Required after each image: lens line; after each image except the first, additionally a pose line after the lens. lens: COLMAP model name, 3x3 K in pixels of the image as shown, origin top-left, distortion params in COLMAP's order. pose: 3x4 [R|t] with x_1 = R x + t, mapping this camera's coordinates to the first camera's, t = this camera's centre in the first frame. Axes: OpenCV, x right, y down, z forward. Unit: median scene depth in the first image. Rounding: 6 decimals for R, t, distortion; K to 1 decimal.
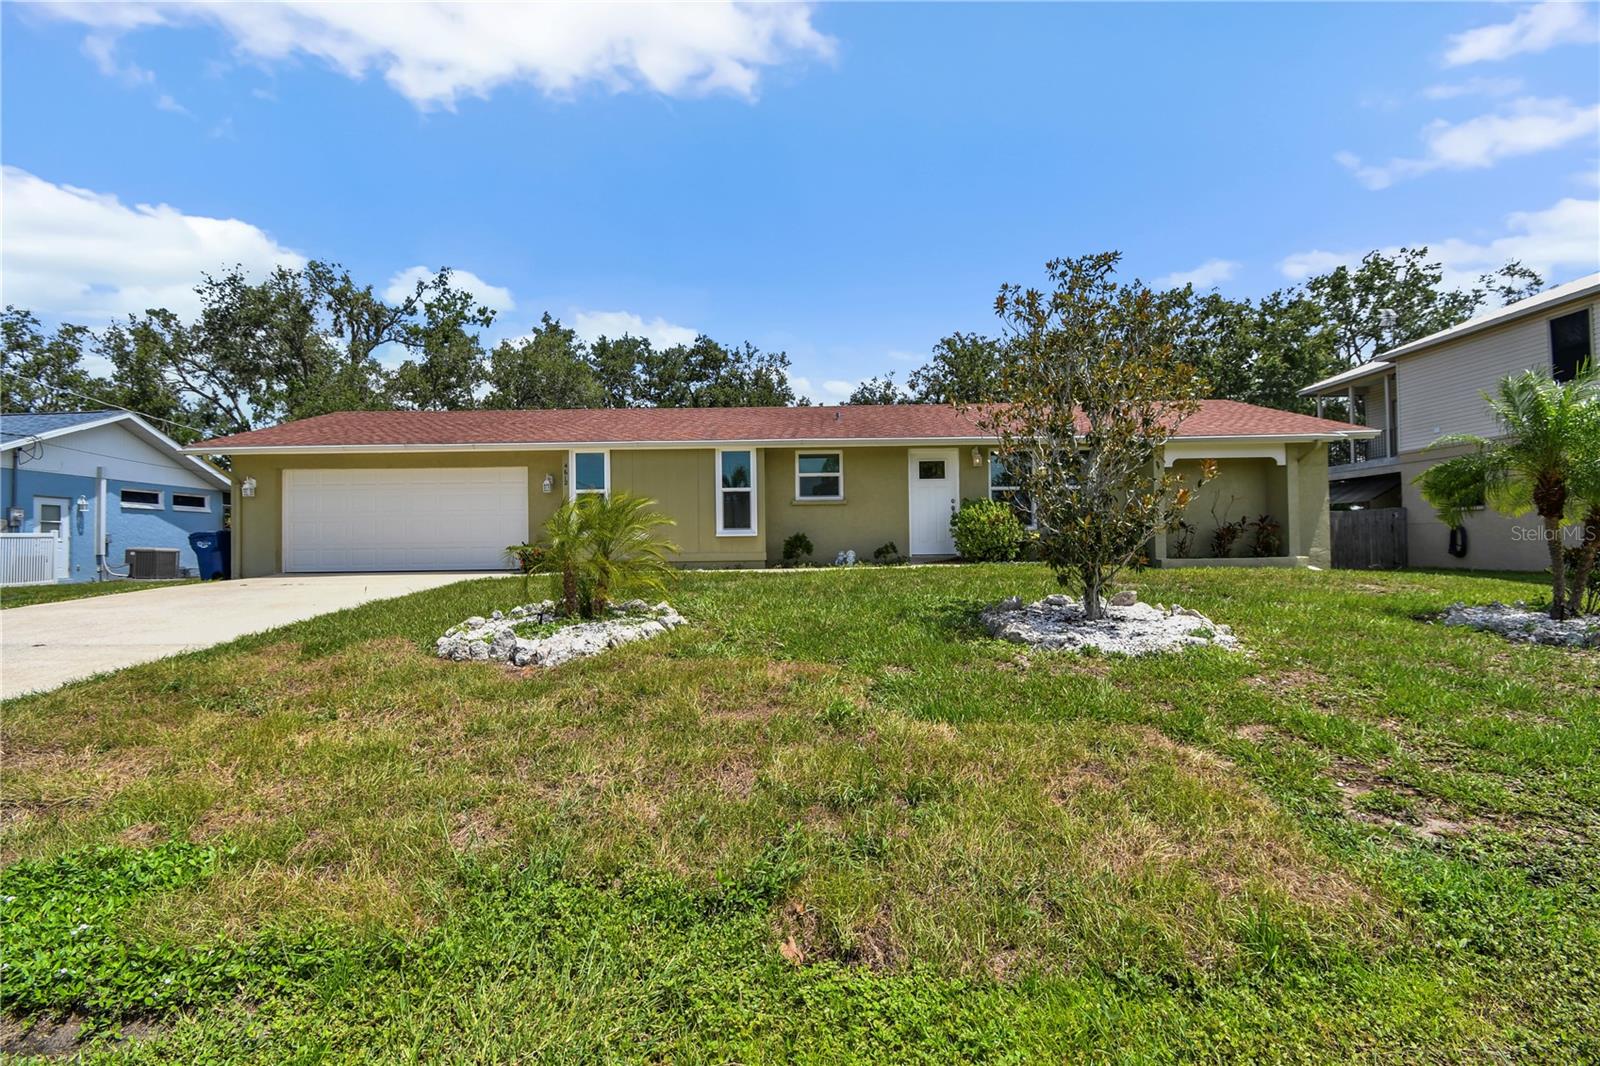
lens RADIAL K [[699.6, 0, 798.1], [0, 699.6, 543.1], [0, 0, 1]] dist [0.011595, -0.020004]
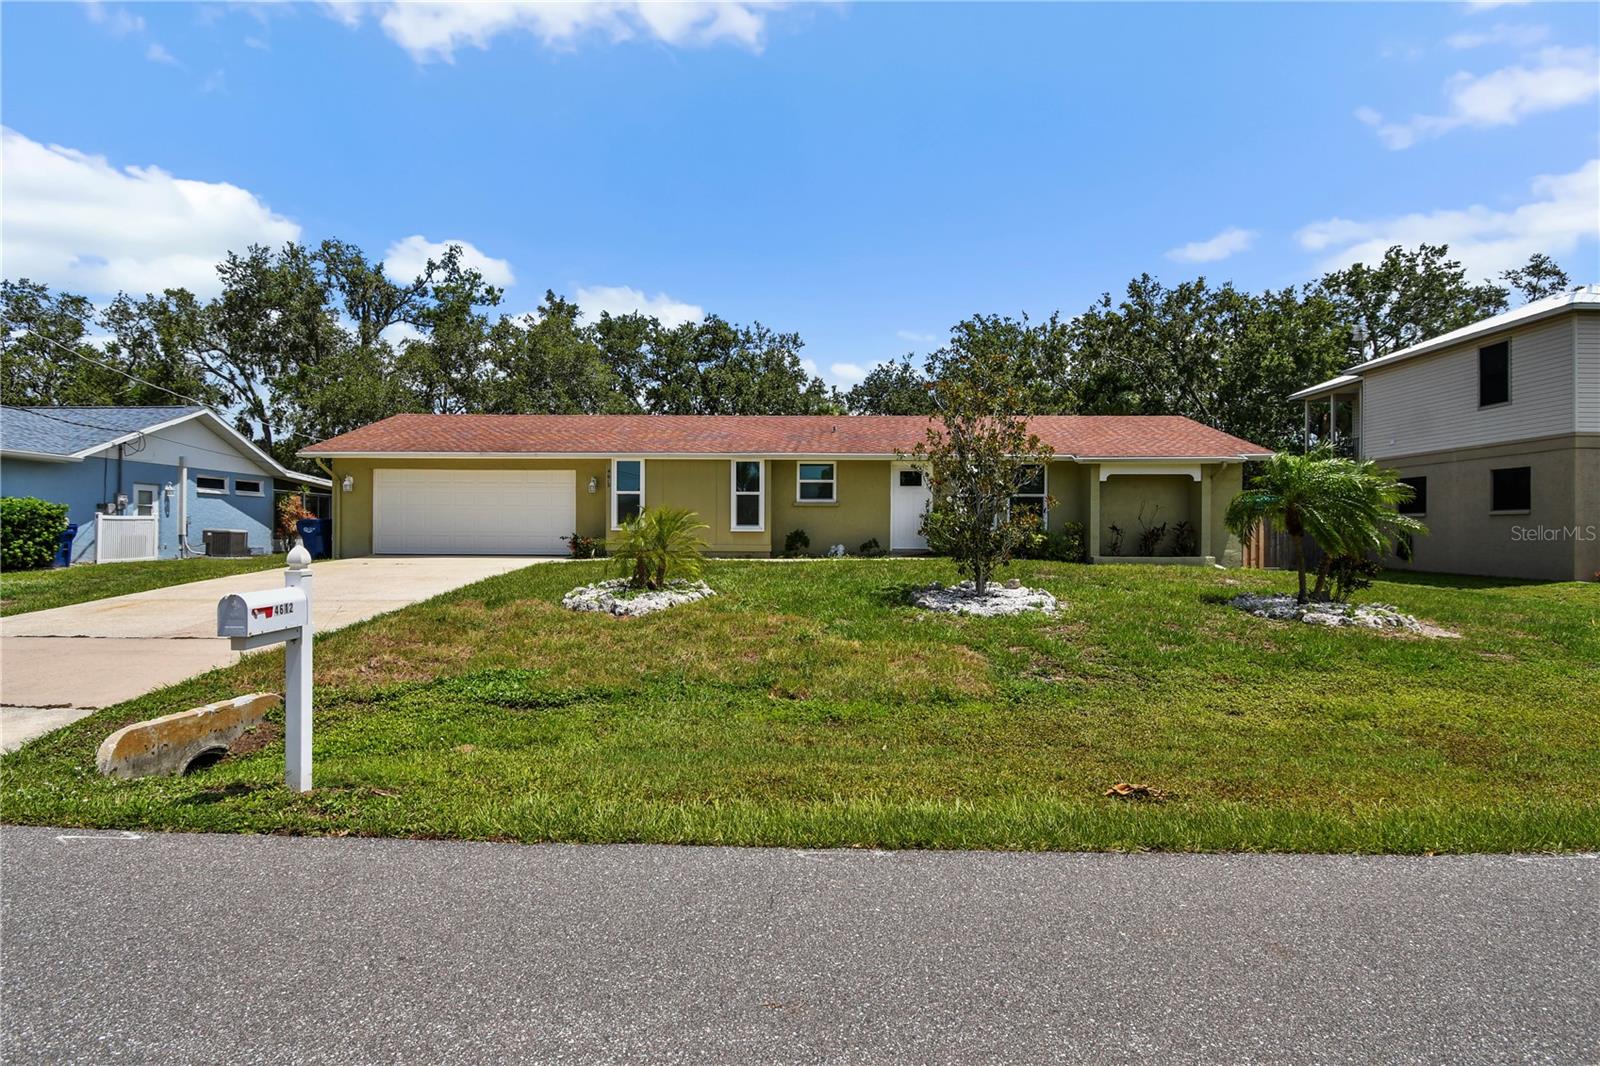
lens RADIAL K [[797.8, 0, 796.9], [0, 797.8, 535.5], [0, 0, 1]] dist [-0.004031, -0.001562]
pose [[0.999666, 0.018196, -0.018354, 0.014215], [-0.018026, 0.999793, 0.009426, -0.010132], [0.018522, -0.009092, 0.999787, -0.226334]]
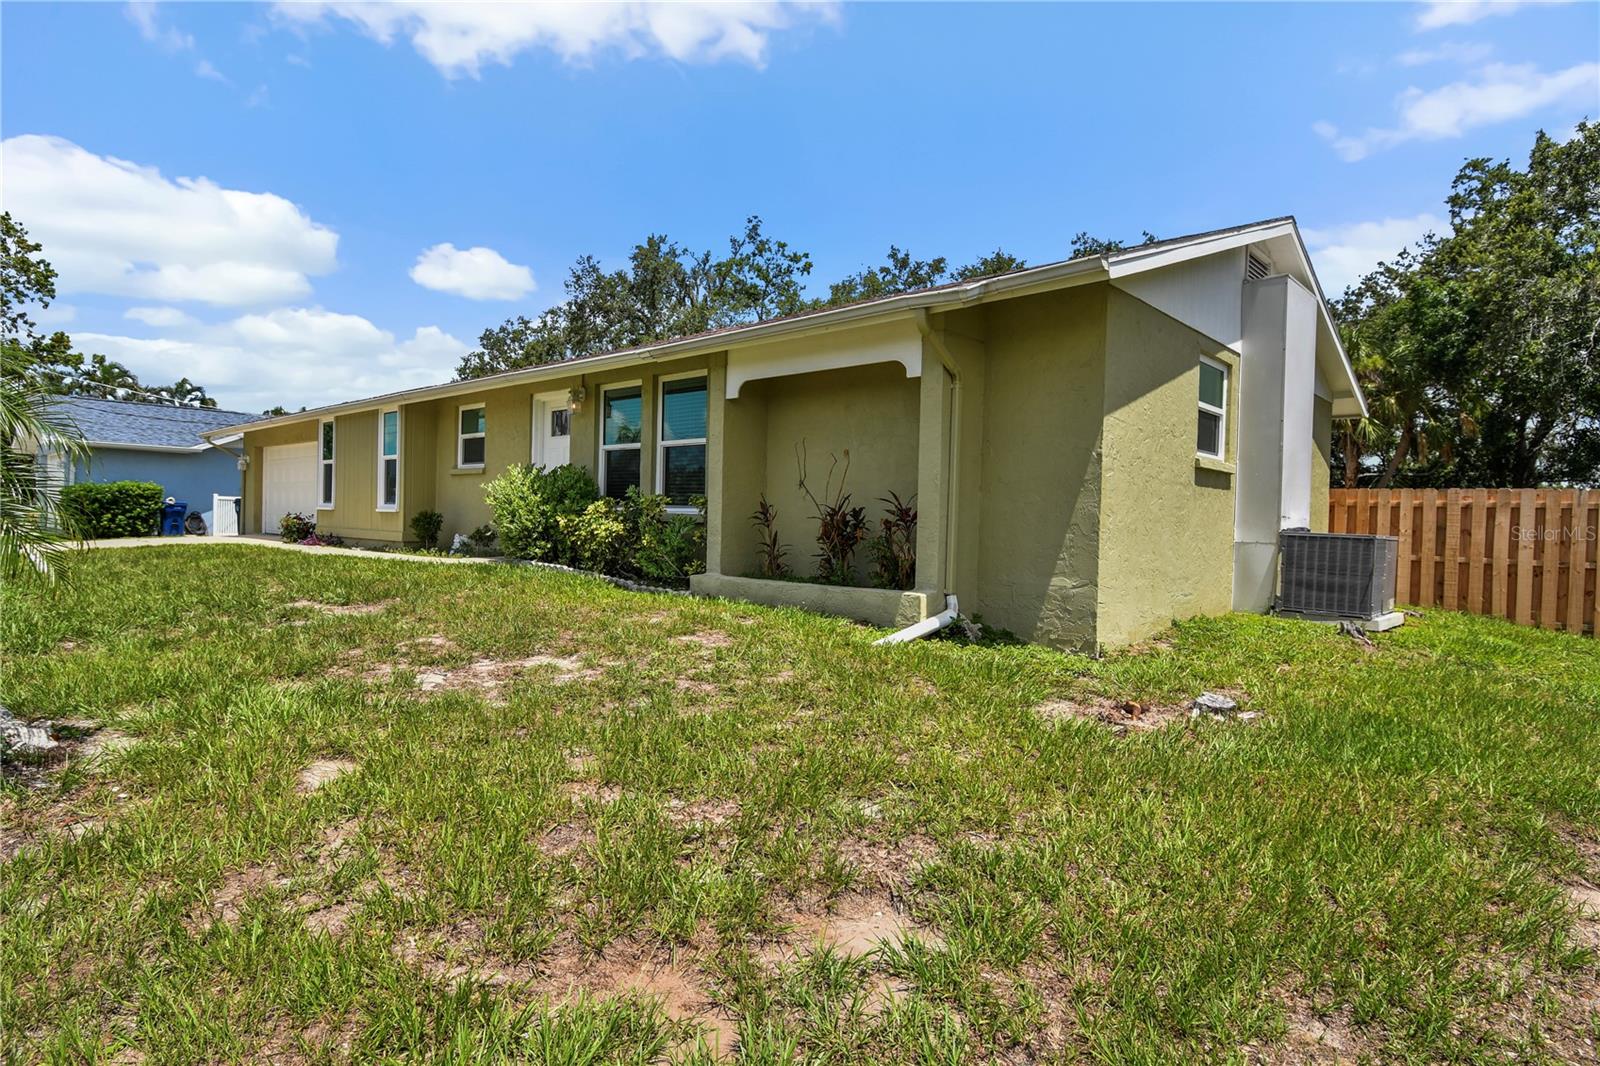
lens RADIAL K [[861.1, 0, 797.2], [0, 861.1, 531.2], [0, 0, 1]] dist [0.003462, -0.017949]
pose [[0.737728, 0.039195, -0.673960, 0.572687], [-0.029126, 0.999232, 0.026230, -0.016486], [0.674470, 0.000279, 0.738302, 0.325113]]
